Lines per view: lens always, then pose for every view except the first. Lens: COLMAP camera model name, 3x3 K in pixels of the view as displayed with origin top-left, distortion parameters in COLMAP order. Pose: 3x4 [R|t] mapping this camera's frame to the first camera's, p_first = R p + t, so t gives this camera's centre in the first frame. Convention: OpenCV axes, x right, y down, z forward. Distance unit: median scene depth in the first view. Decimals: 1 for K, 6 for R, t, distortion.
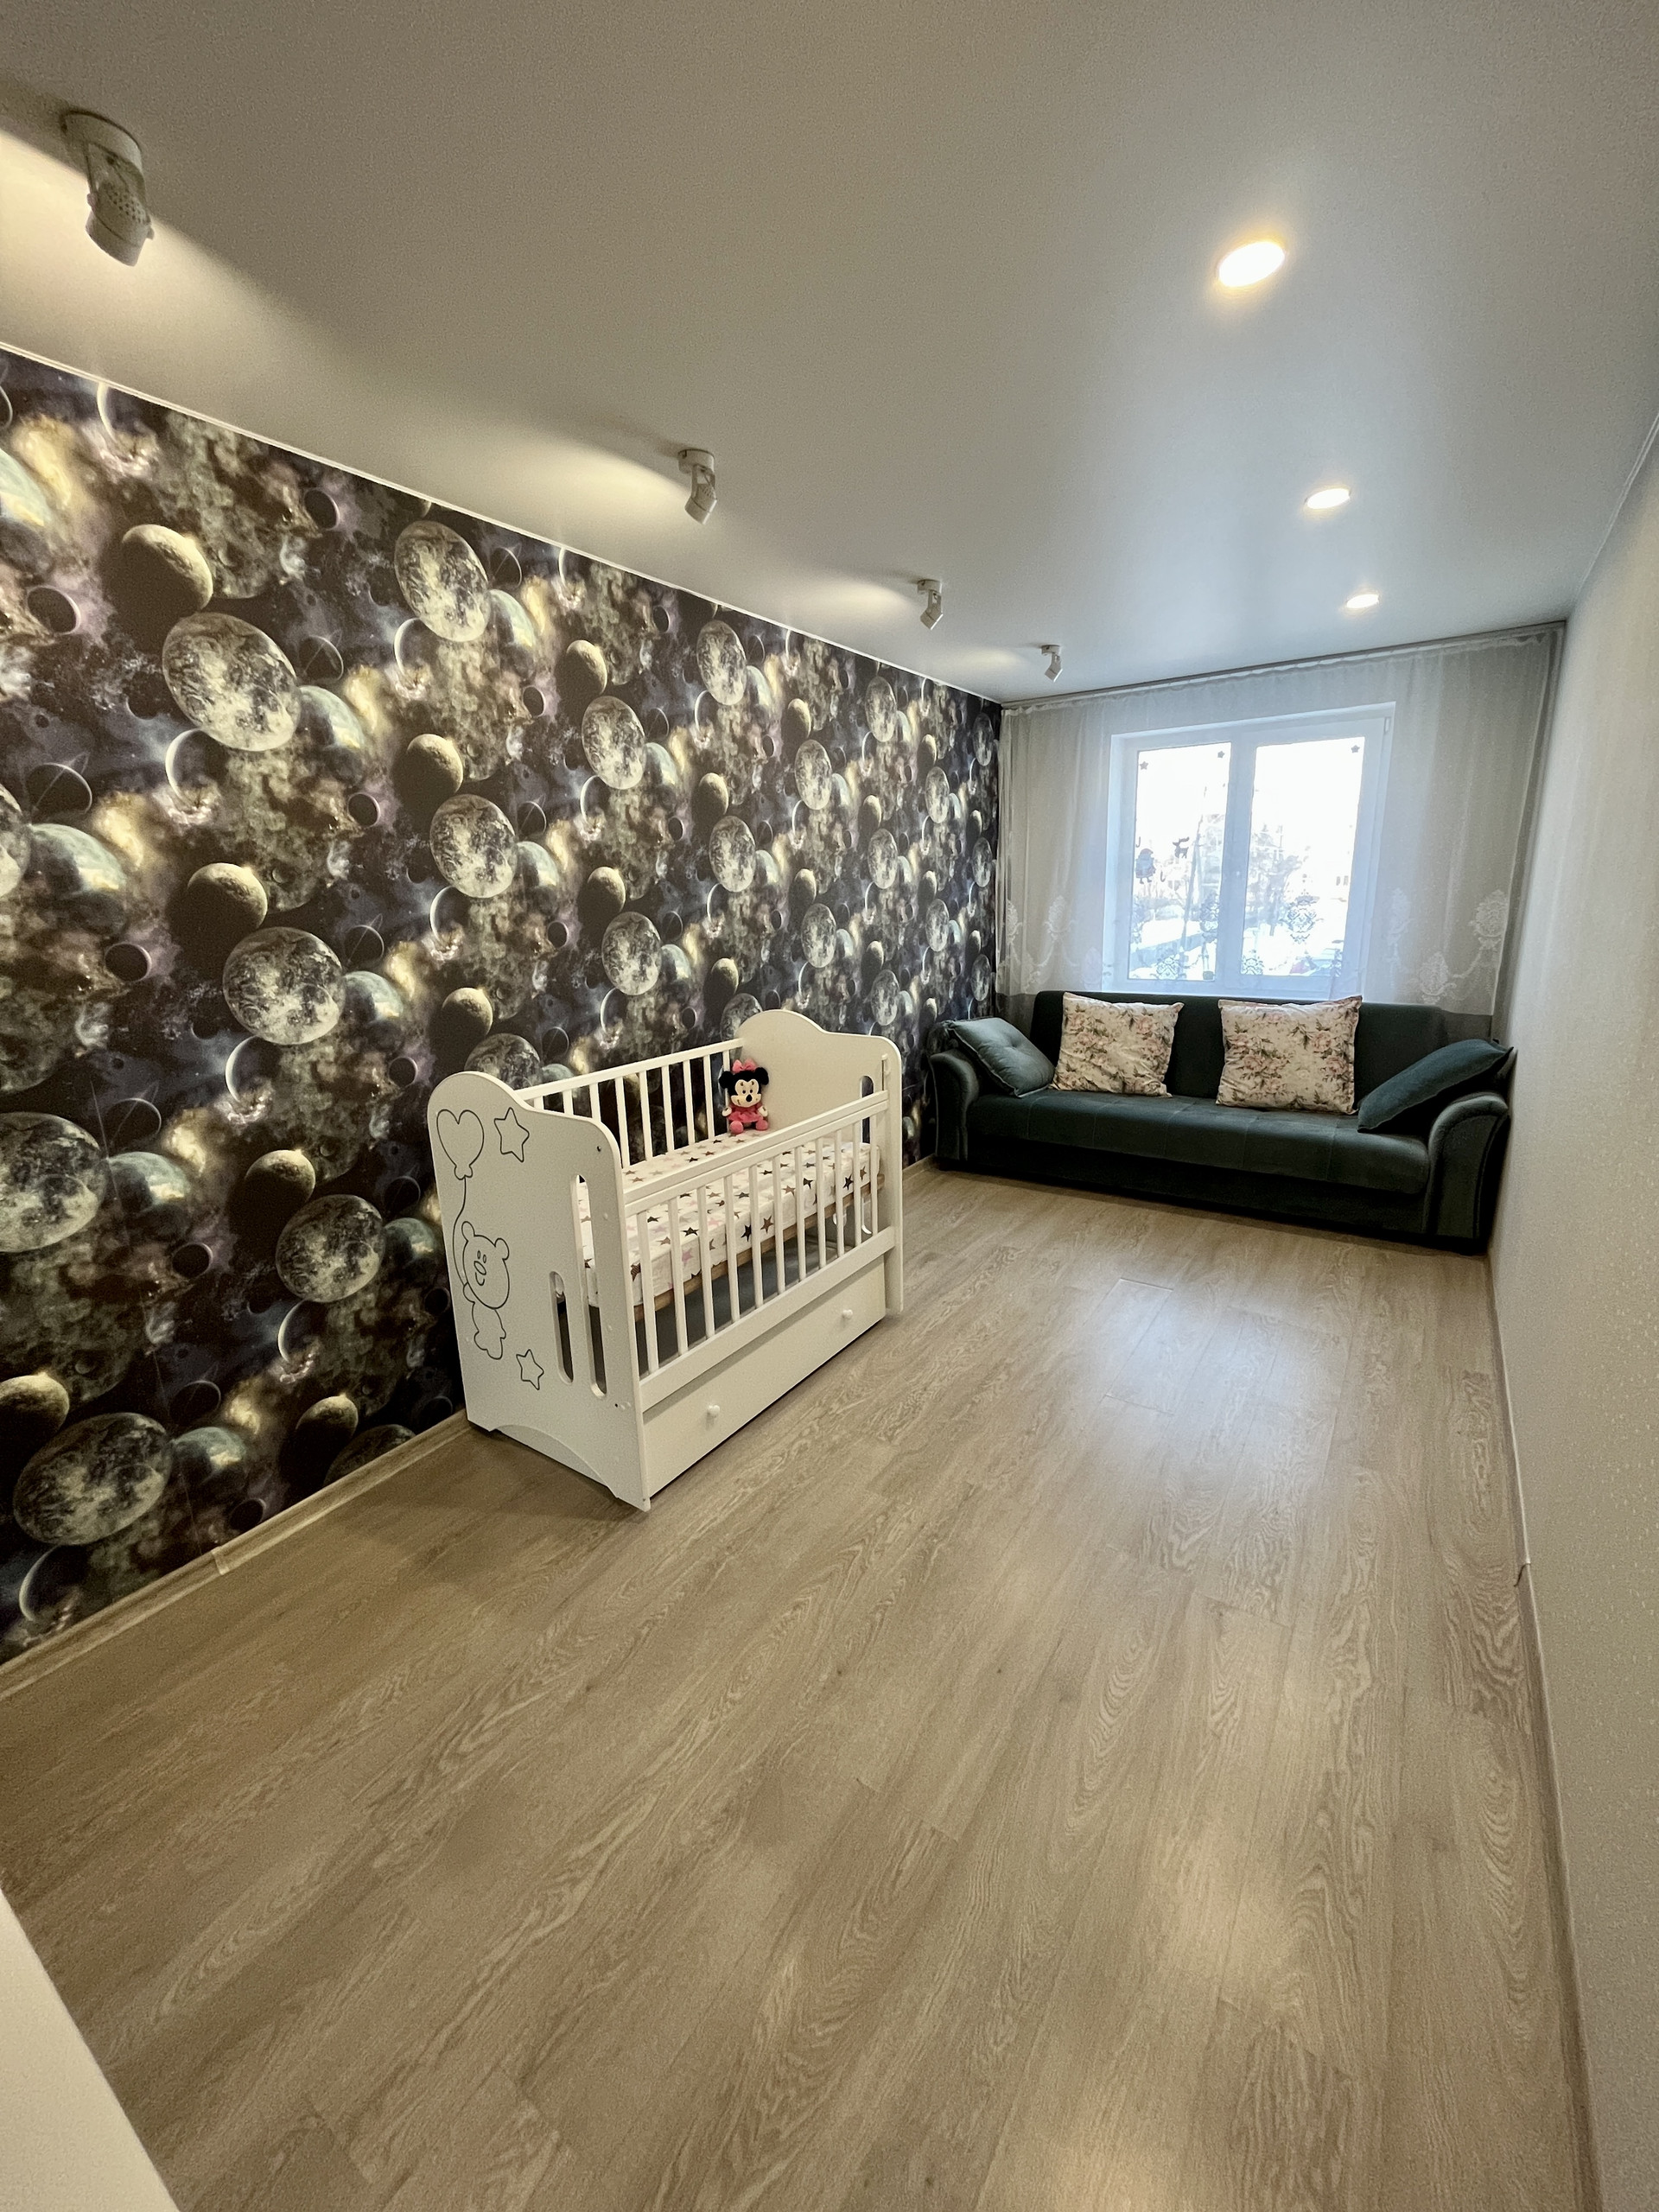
lens RADIAL K [[890.3, 0, 833.0], [0, 890.3, 1106.3], [0, 0, 1]] dist [-0.003452, 0.000325]
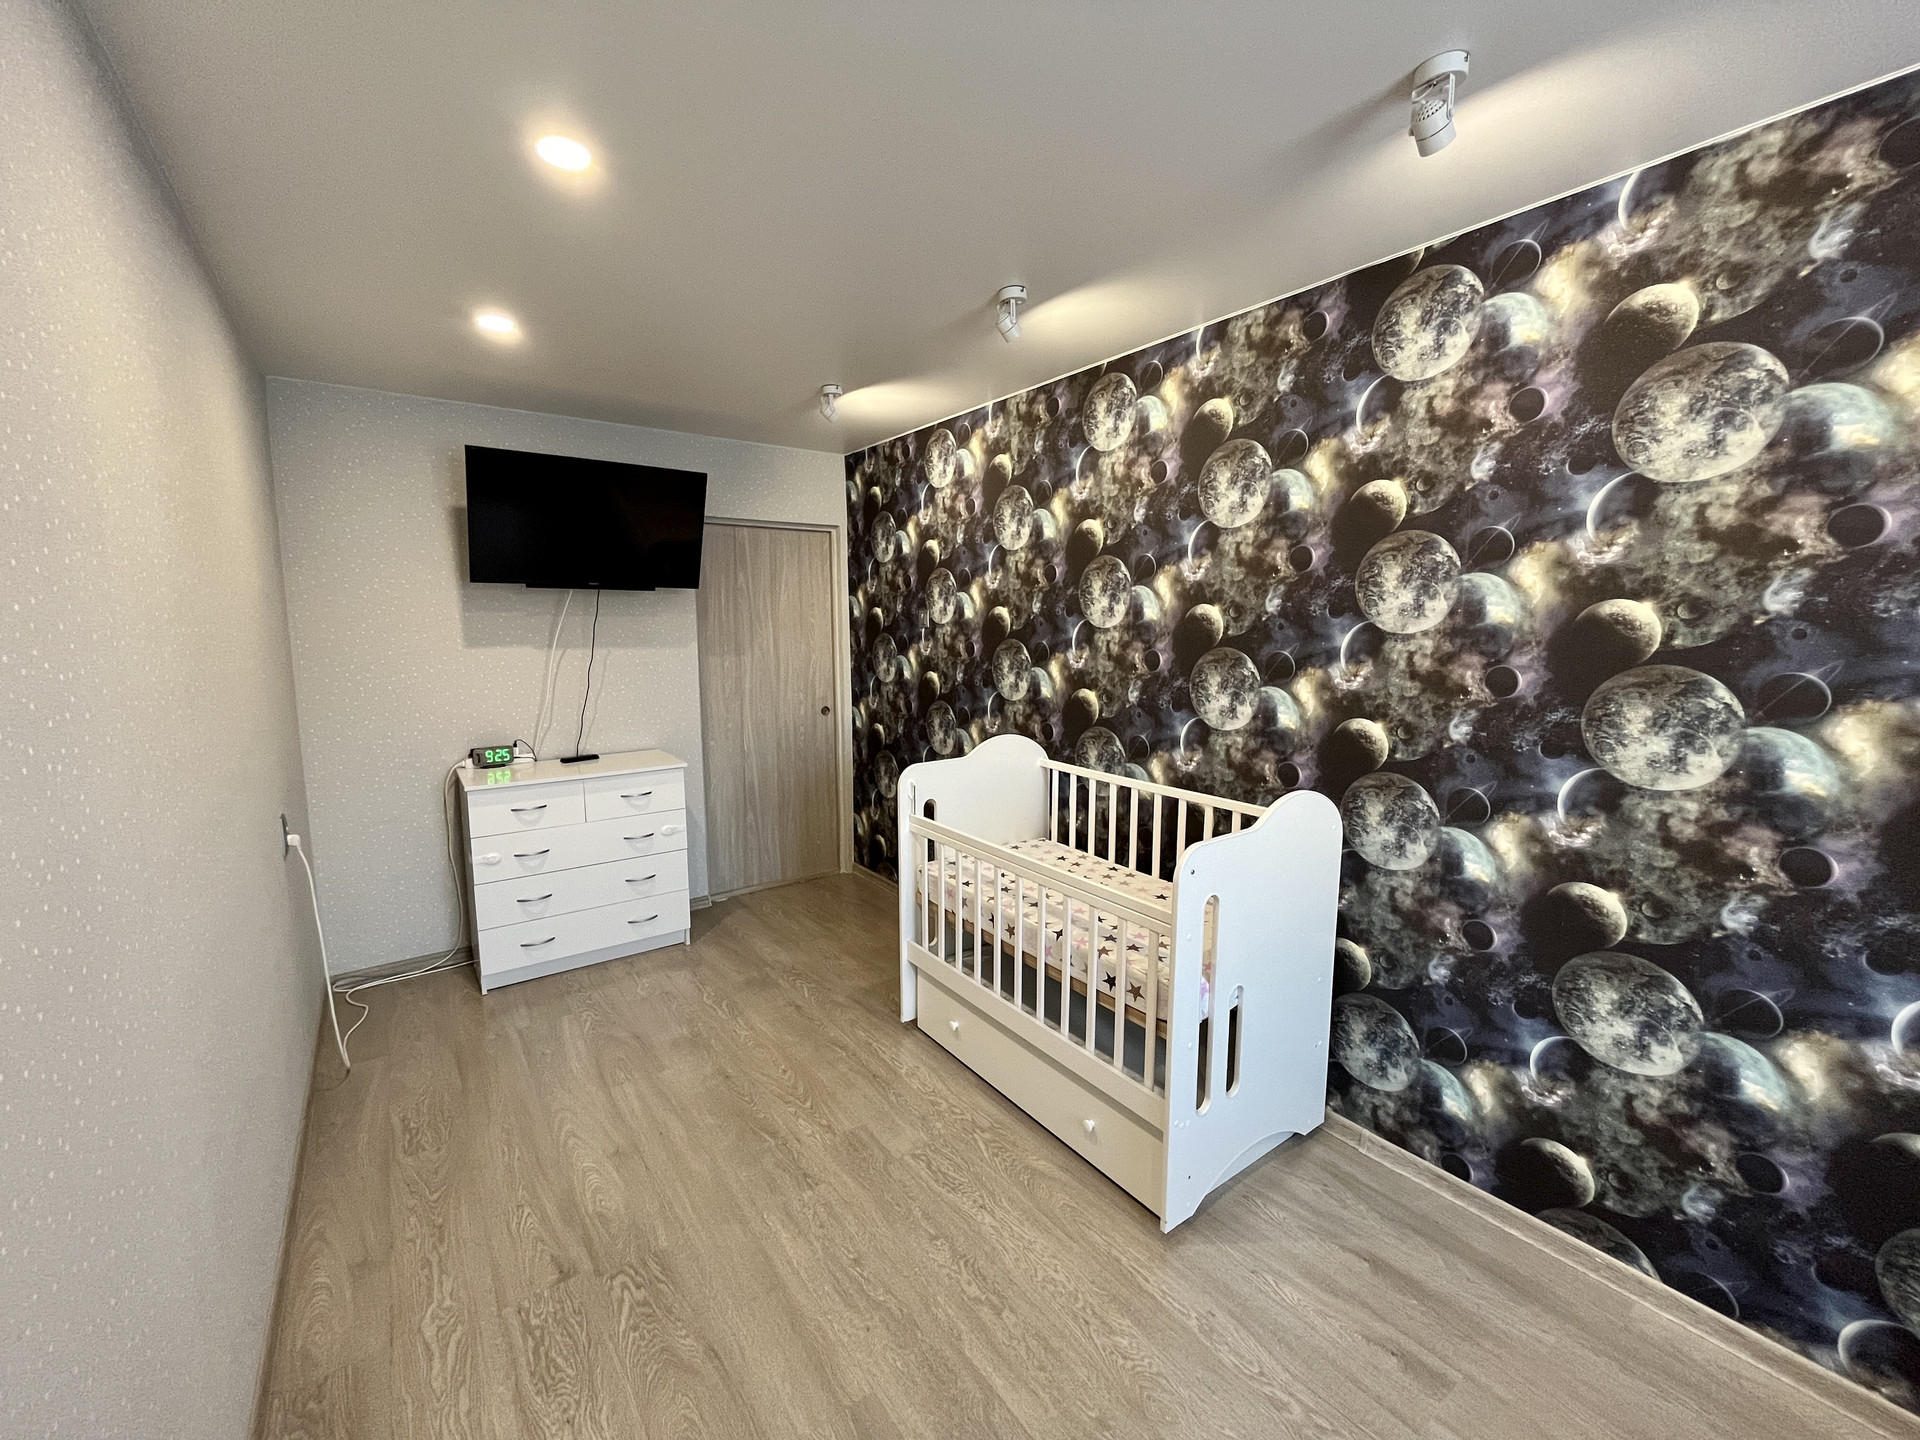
lens RADIAL K [[772.8, 0, 958.7], [0, 772.8, 734.5], [0, 0, 1]] dist [-0.003452, 0.000325]
pose [[-0.337479, 0.153789, -0.928686, 0.599557], [-0.226943, 0.944172, 0.238823, -0.229930], [0.913567, 0.291356, -0.283736, 0.868295]]
